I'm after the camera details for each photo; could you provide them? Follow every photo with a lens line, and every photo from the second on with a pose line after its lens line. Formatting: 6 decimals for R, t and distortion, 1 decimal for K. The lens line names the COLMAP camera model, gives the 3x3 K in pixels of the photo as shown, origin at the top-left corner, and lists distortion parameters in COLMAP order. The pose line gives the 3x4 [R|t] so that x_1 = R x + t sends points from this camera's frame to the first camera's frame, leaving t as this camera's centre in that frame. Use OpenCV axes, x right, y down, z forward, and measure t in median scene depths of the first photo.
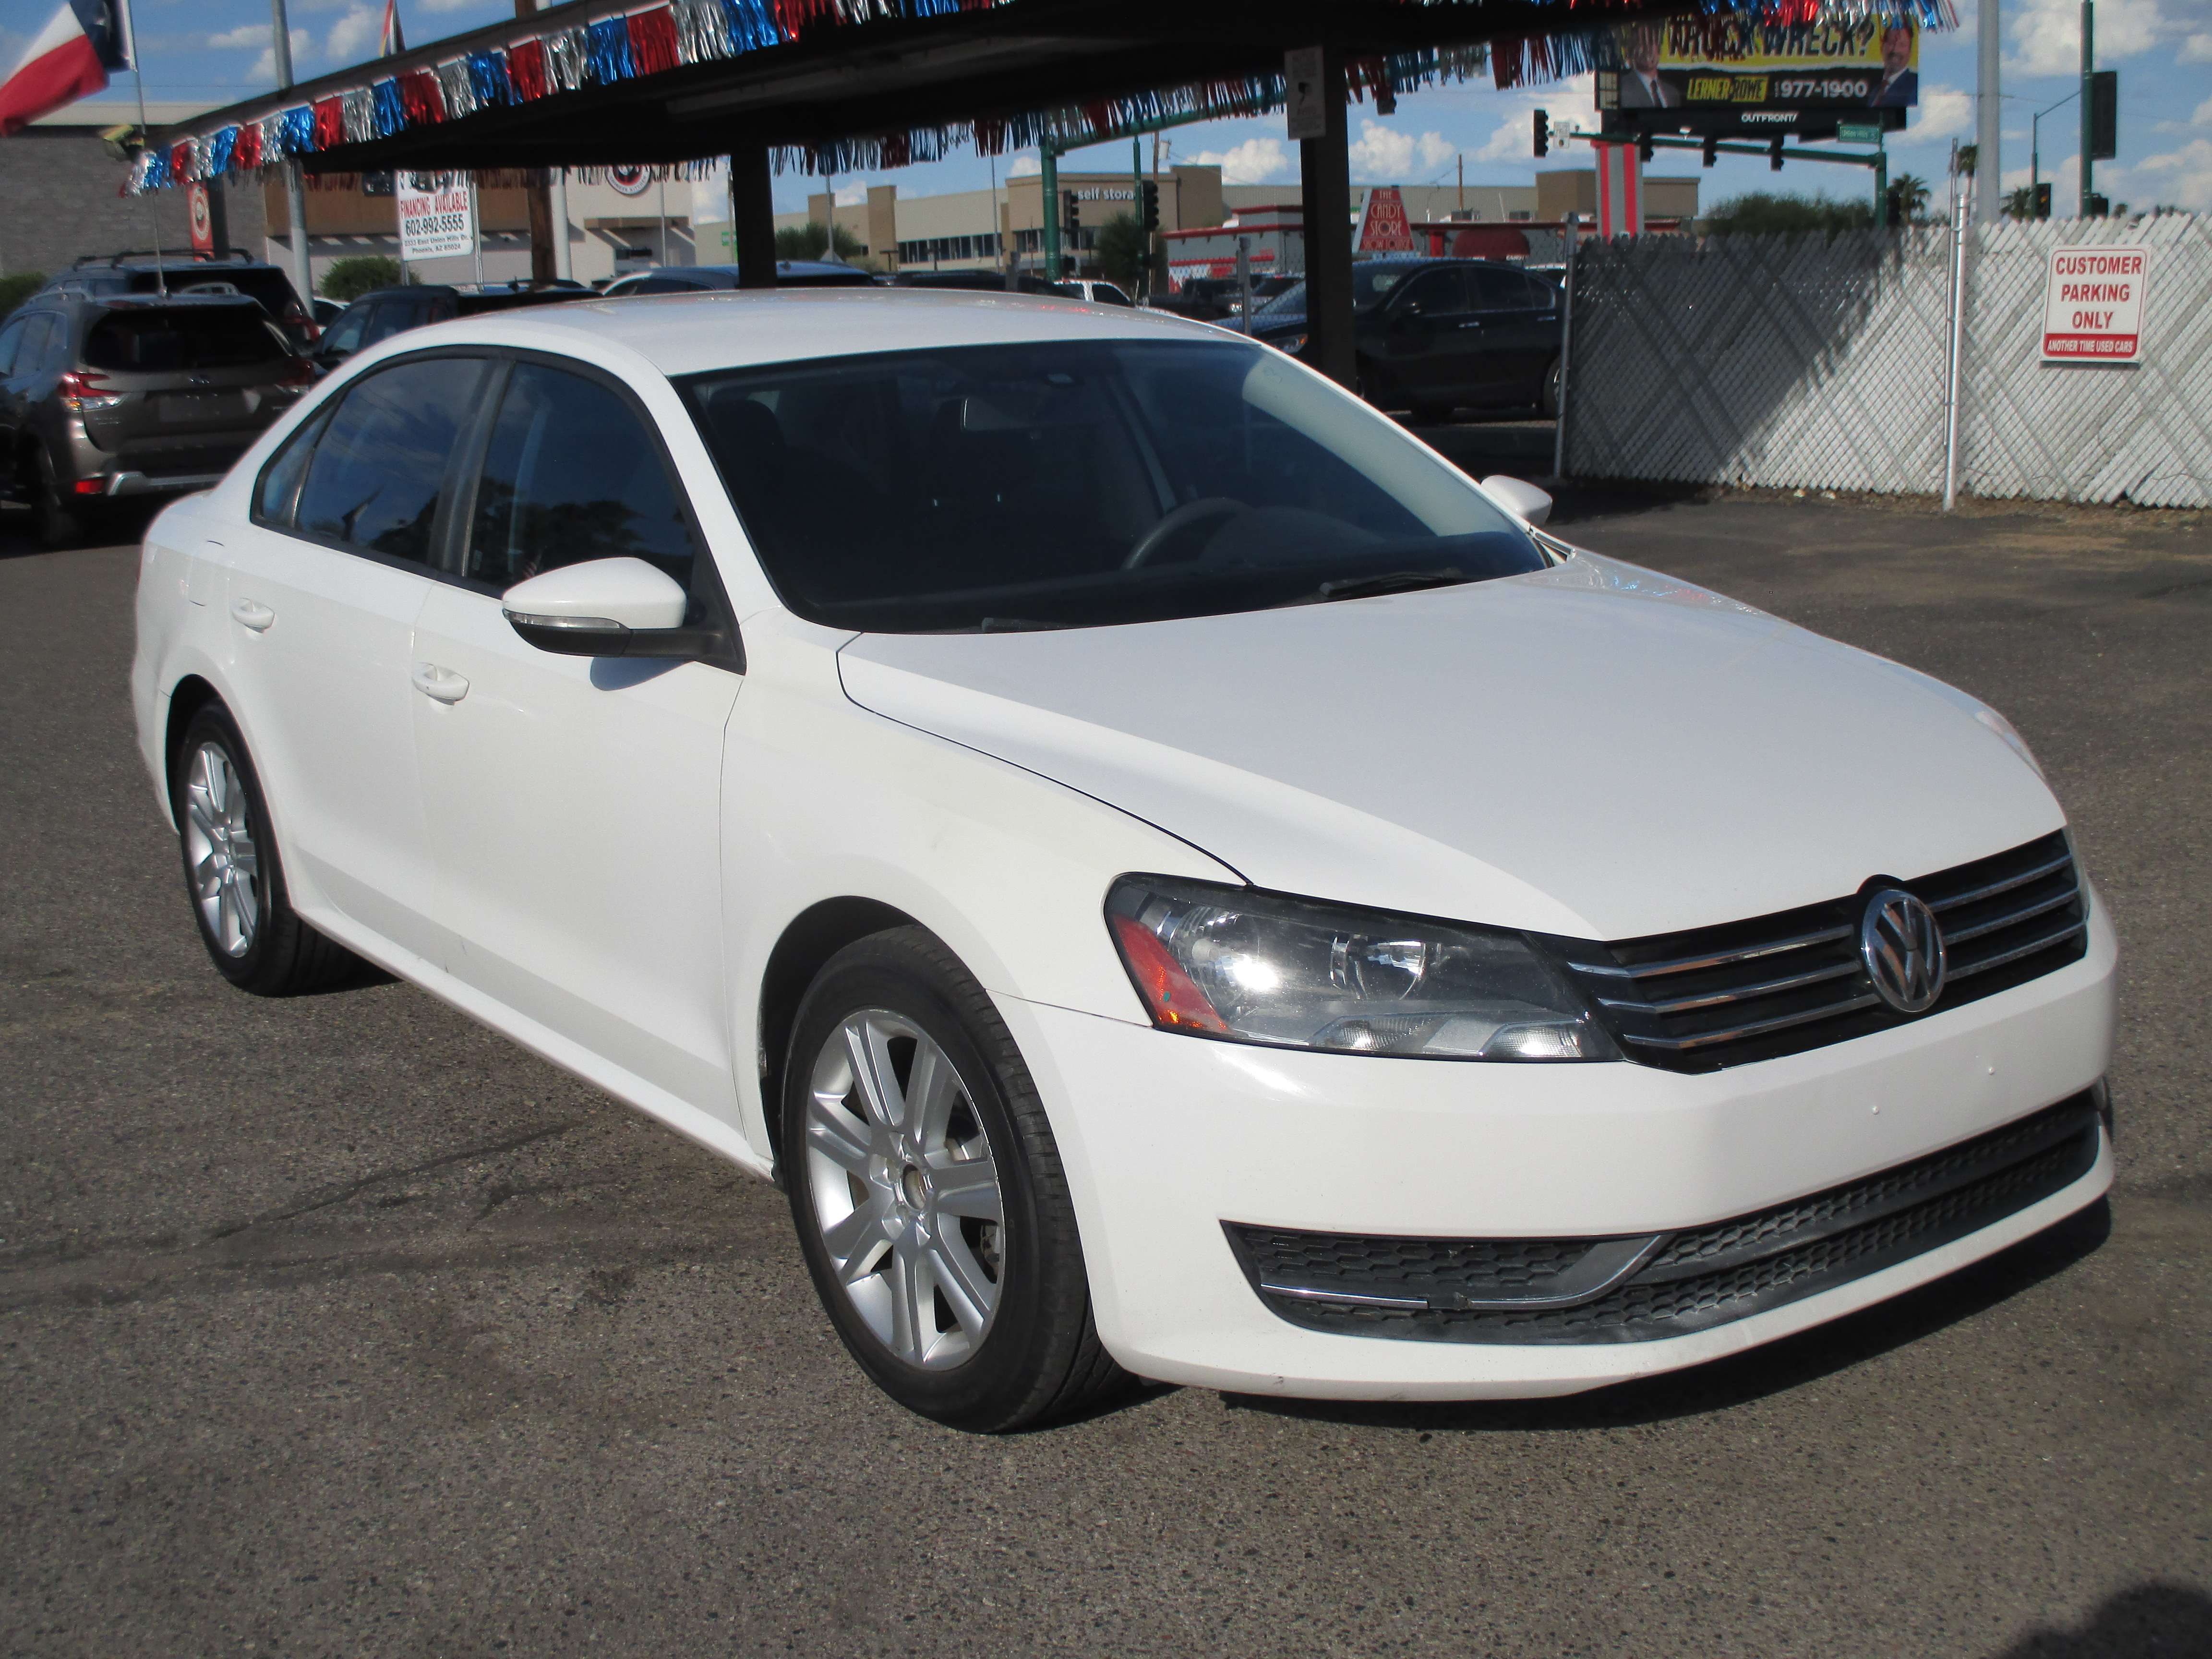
lens RADIAL K [[2663.5, 0, 1106.0], [0, 2663.5, 829.5], [0, 0, 1]] dist [-0.094812, 0.060124]
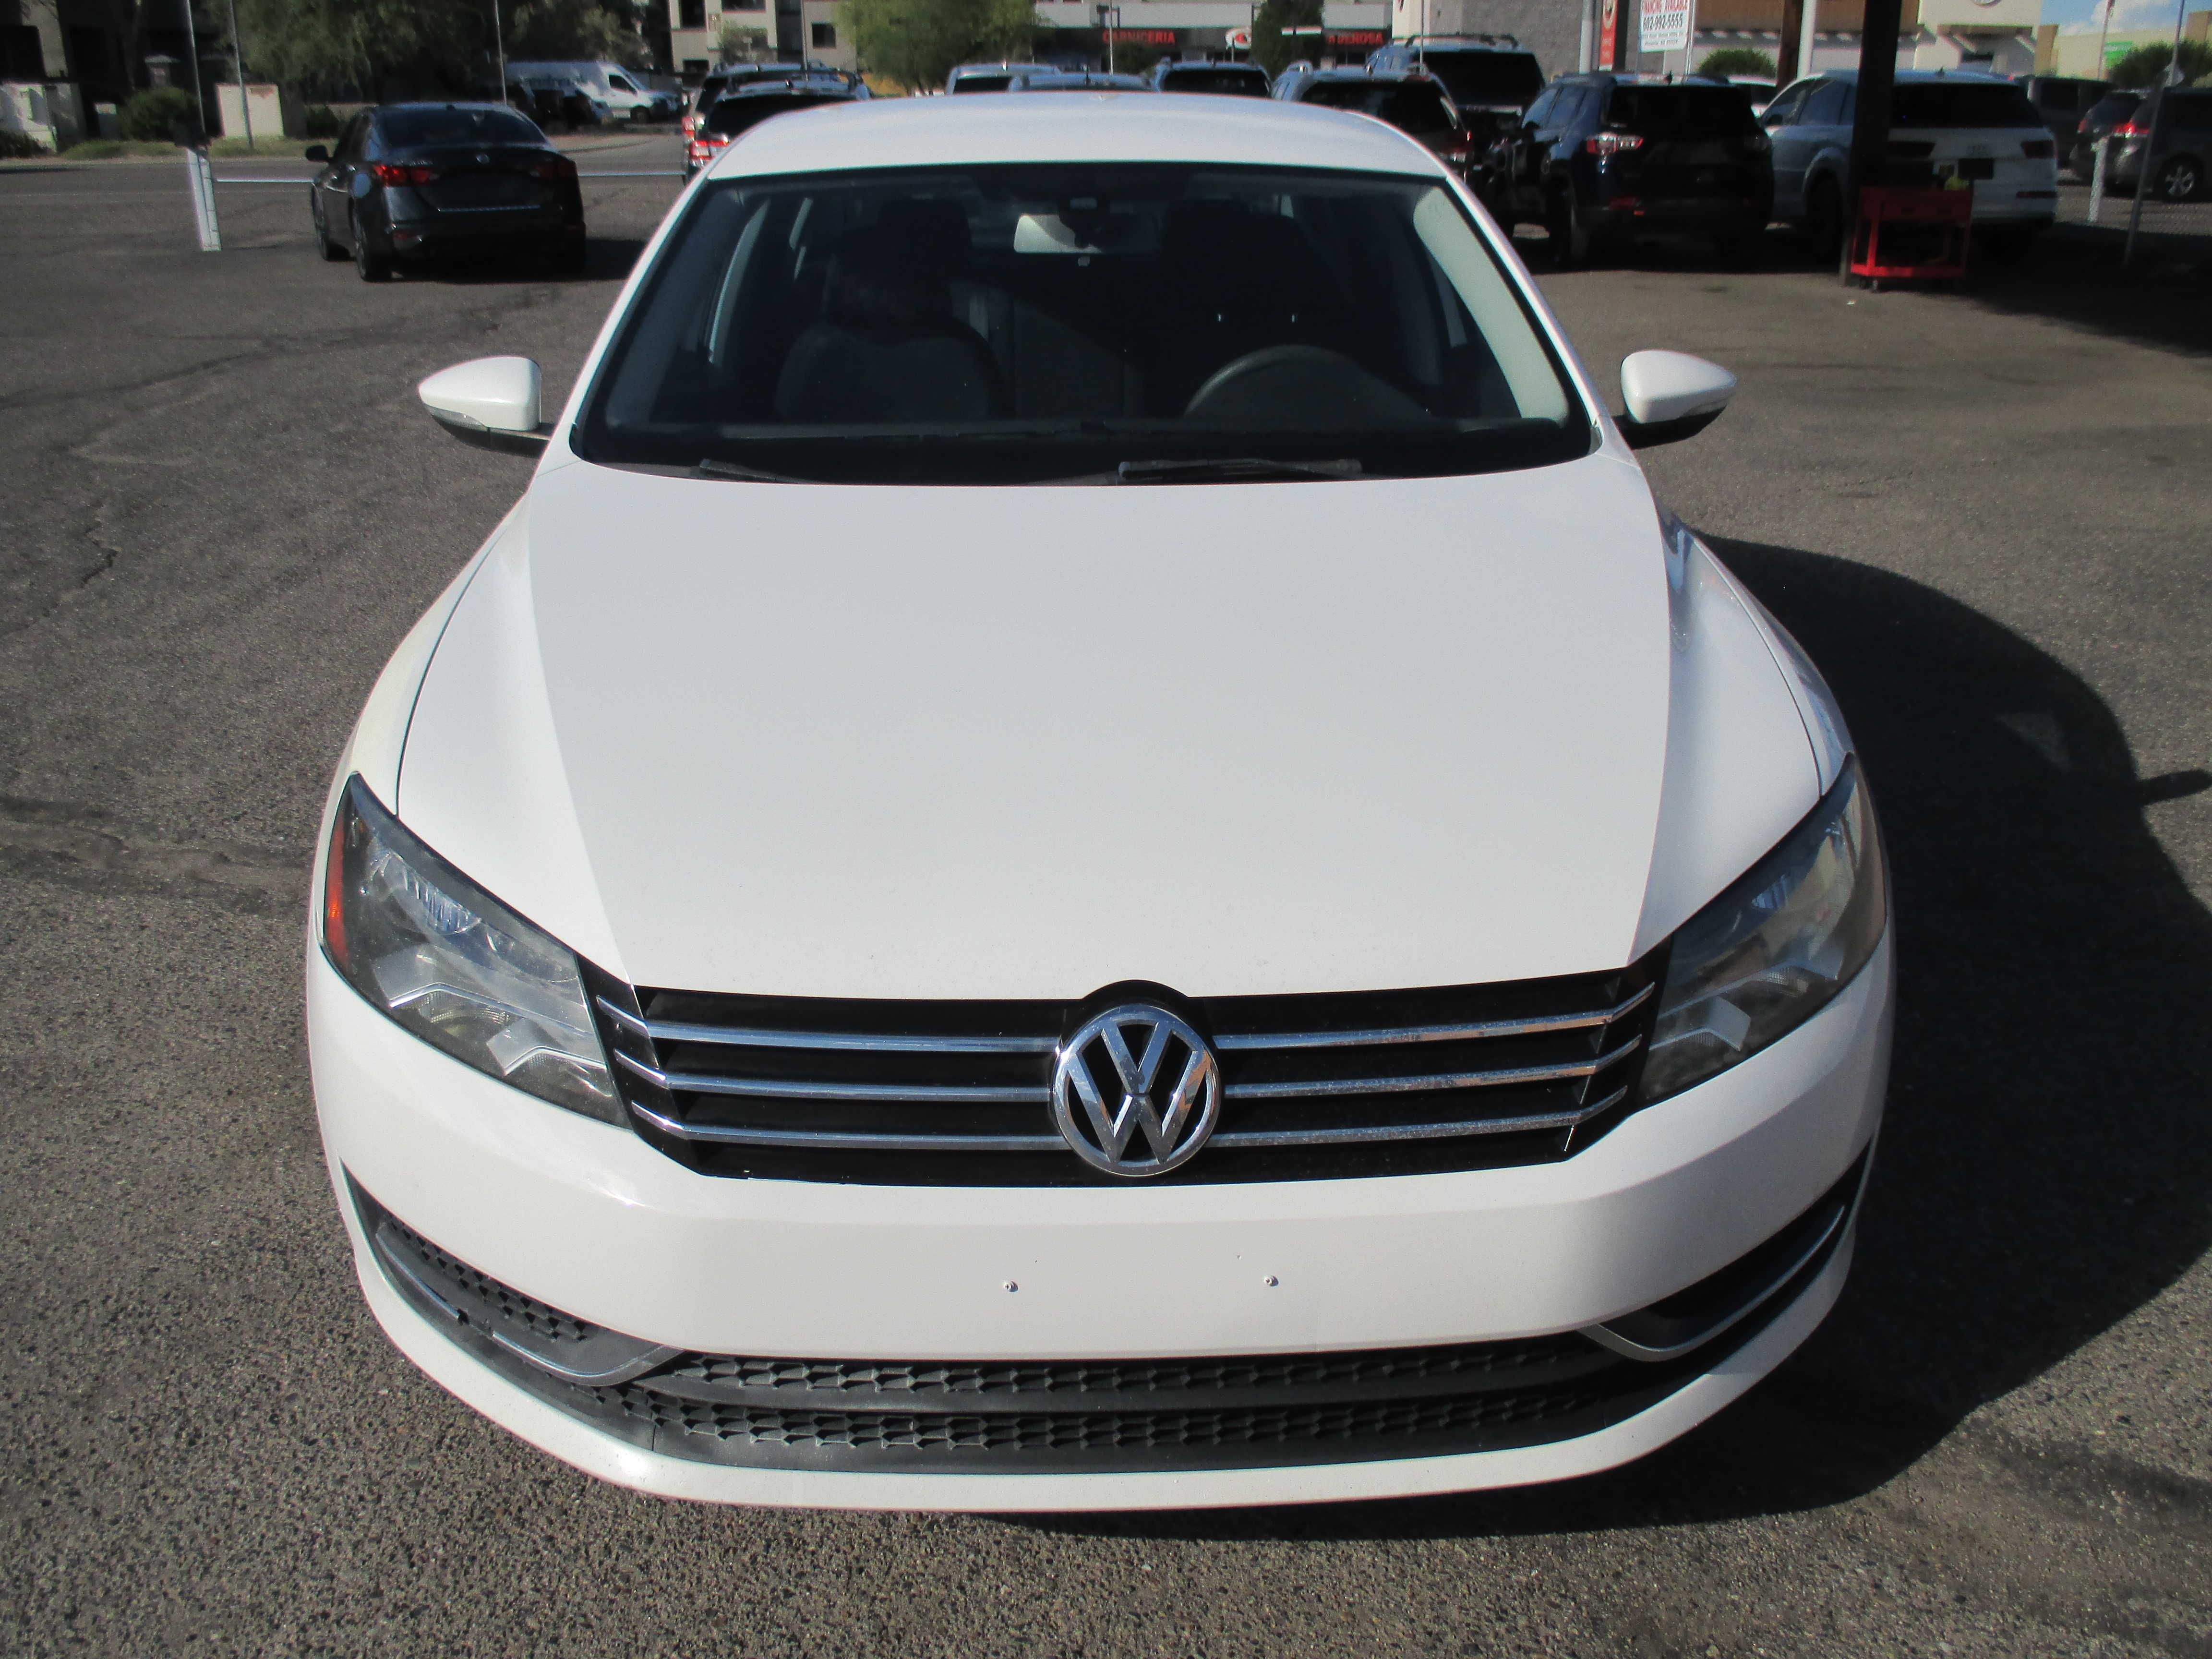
lens RADIAL K [[2042.1, 0, 1106.0], [0, 2042.1, 829.5], [0, 0, 1]] dist [-0.062234, 0.013788]
pose [[0.825847, 0.226089, -0.516586, 0.146638], [-0.142504, 0.970045, 0.196735, -0.034490], [0.545591, -0.088857, 0.833328, 0.136785]]
